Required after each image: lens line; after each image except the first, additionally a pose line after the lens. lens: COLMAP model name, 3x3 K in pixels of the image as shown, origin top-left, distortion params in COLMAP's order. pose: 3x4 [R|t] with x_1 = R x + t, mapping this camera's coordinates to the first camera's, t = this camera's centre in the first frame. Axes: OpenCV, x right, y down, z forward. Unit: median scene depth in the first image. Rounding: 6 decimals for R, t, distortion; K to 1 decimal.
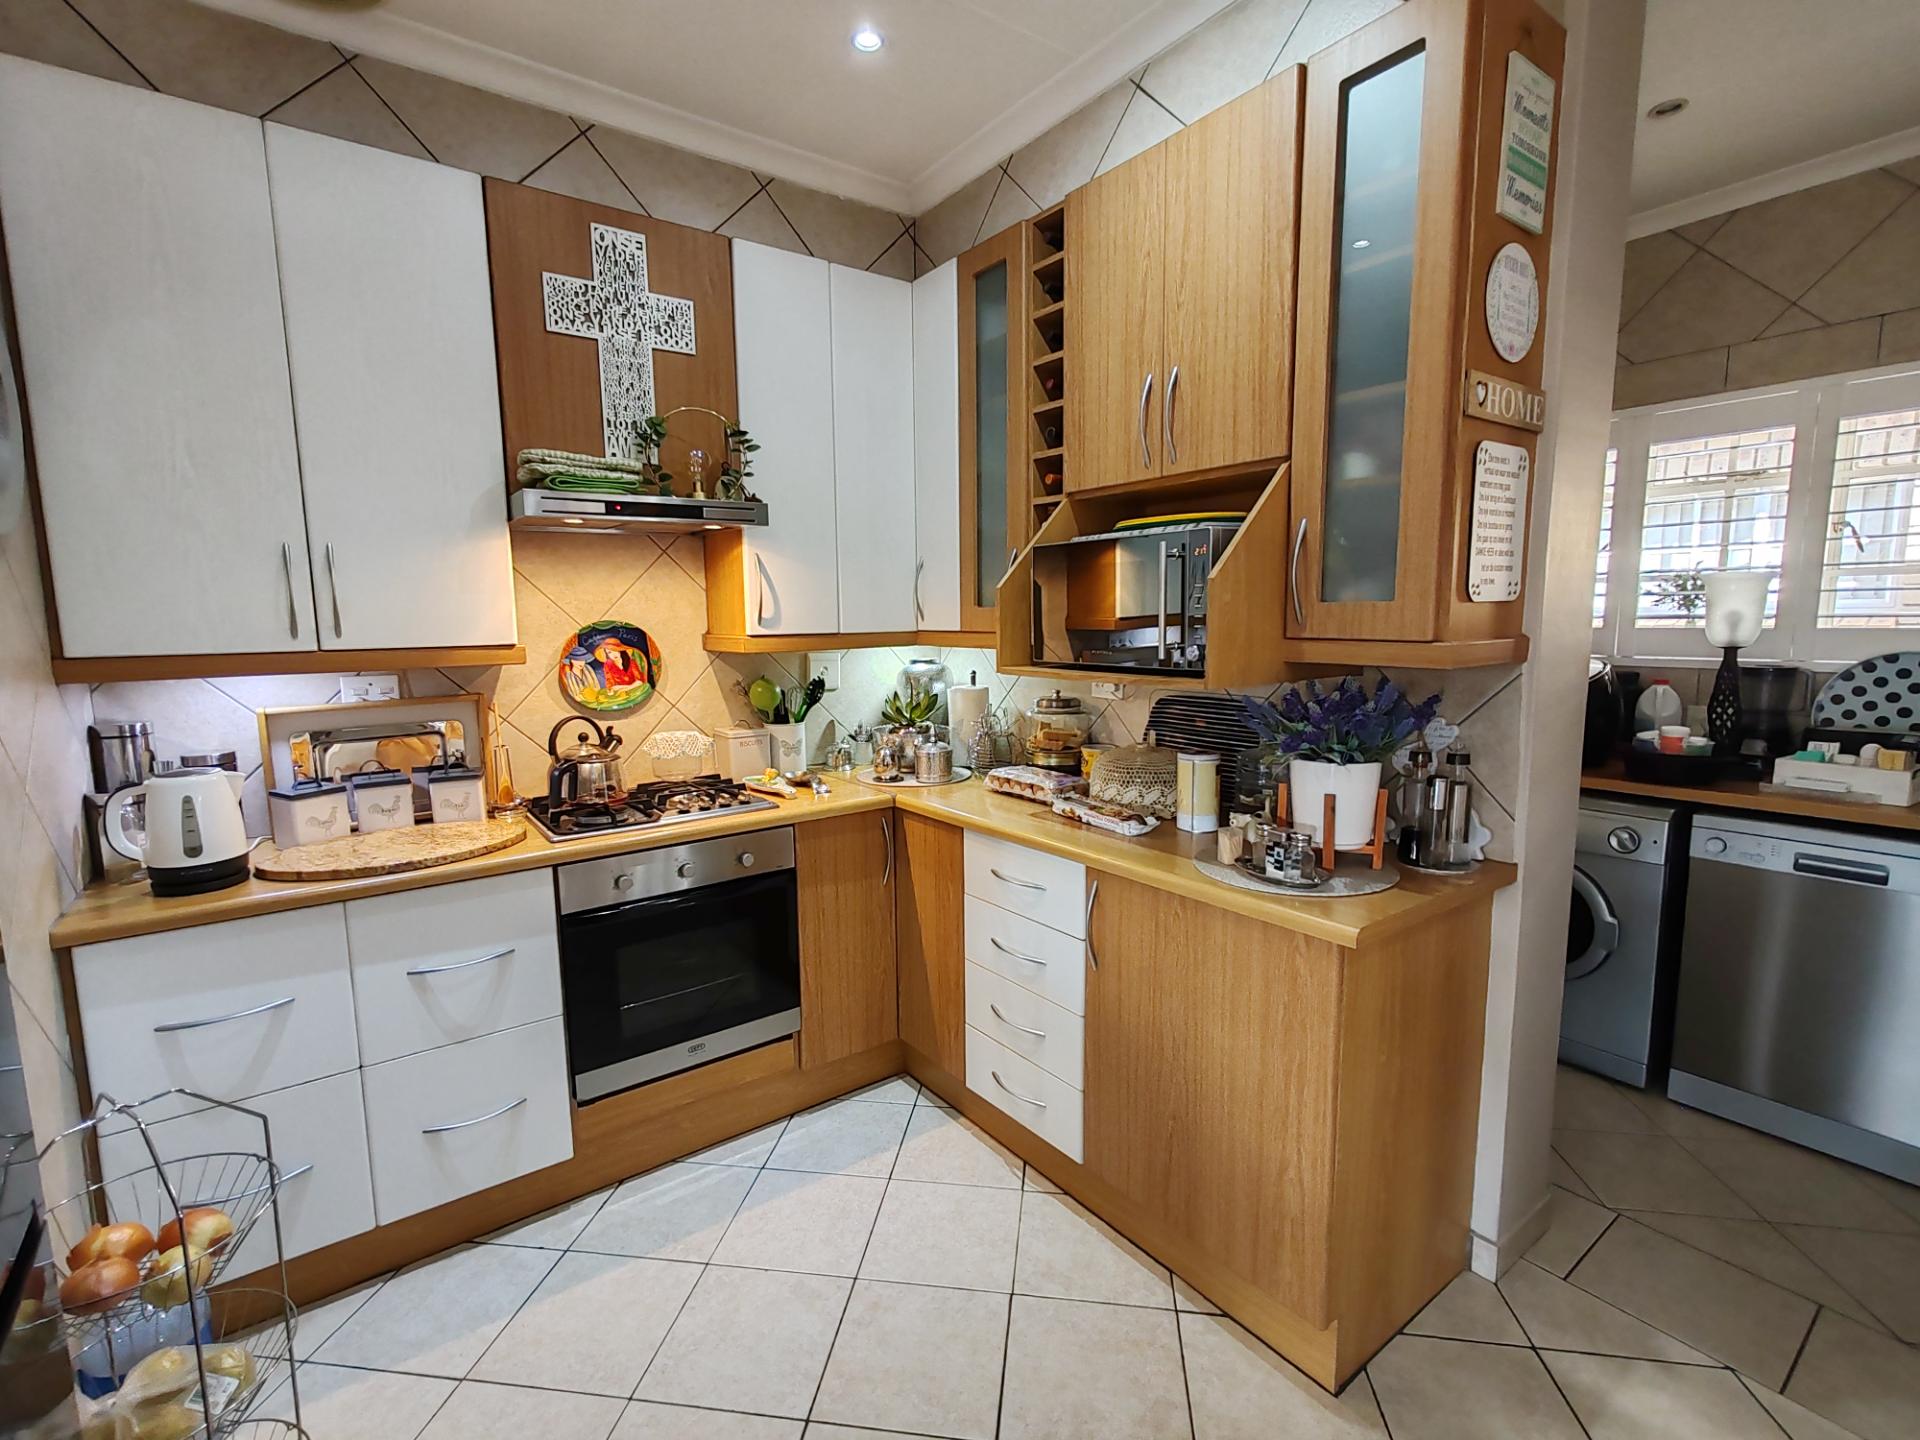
lens RADIAL K [[870.3, 0, 951.8], [0, 870.3, 716.5], [0, 0, 1]] dist [-0.001614, 0.002700]
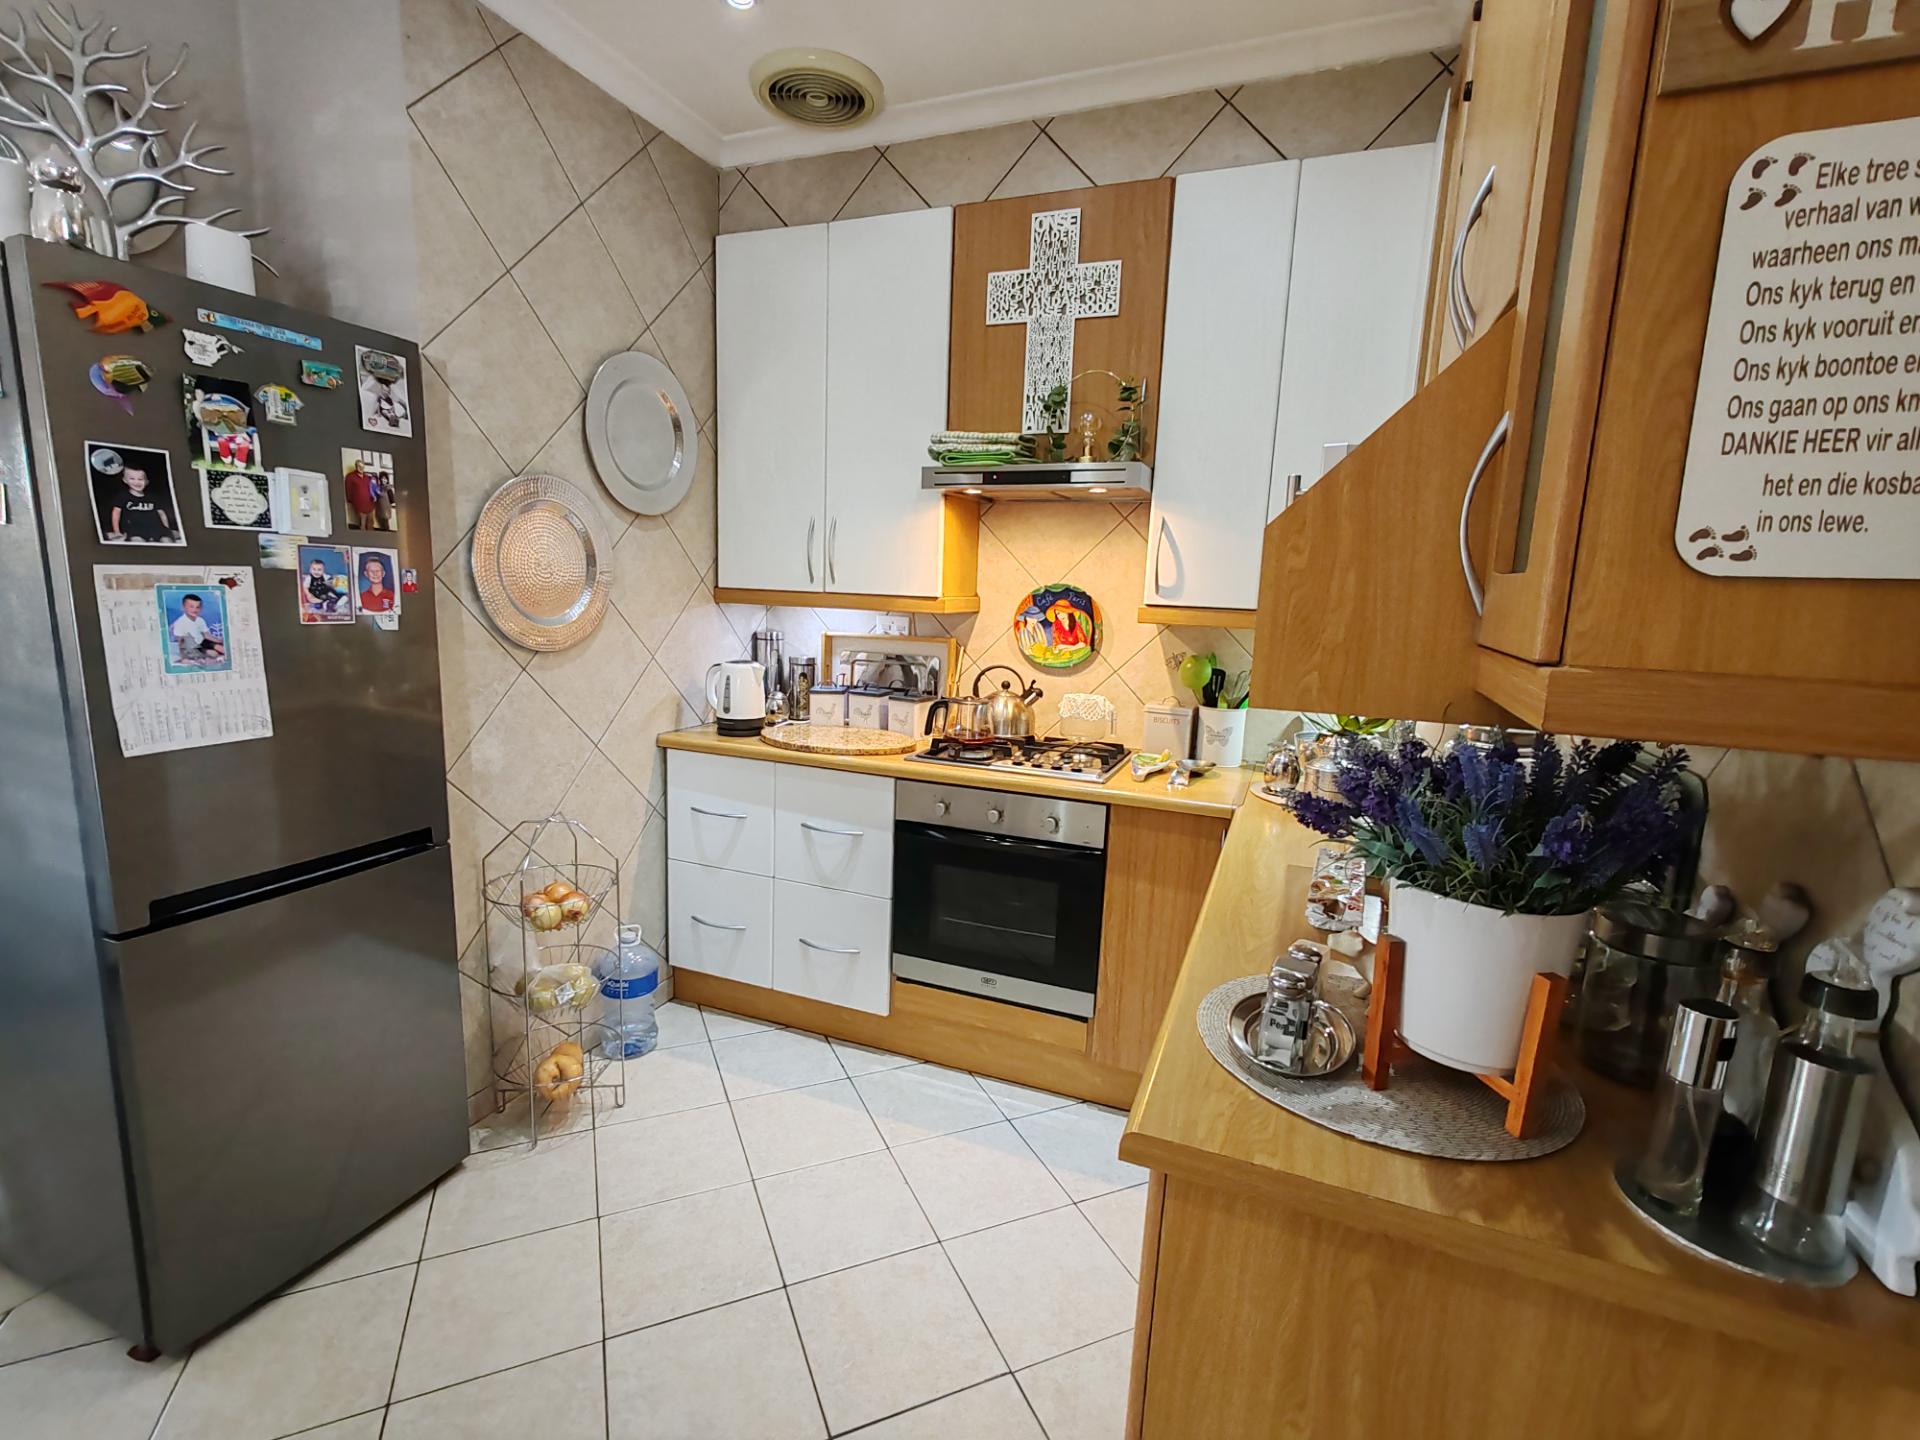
lens RADIAL K [[870.3, 0, 953.1], [0, 870.3, 718.2], [0, 0, 1]] dist [-0.001614, 0.002700]
pose [[0.530425, 0.163669, -0.831783, 0.526951], [-0.145151, 0.984230, 0.101104, -0.041154], [0.835213, 0.067106, 0.545817, 0.355832]]
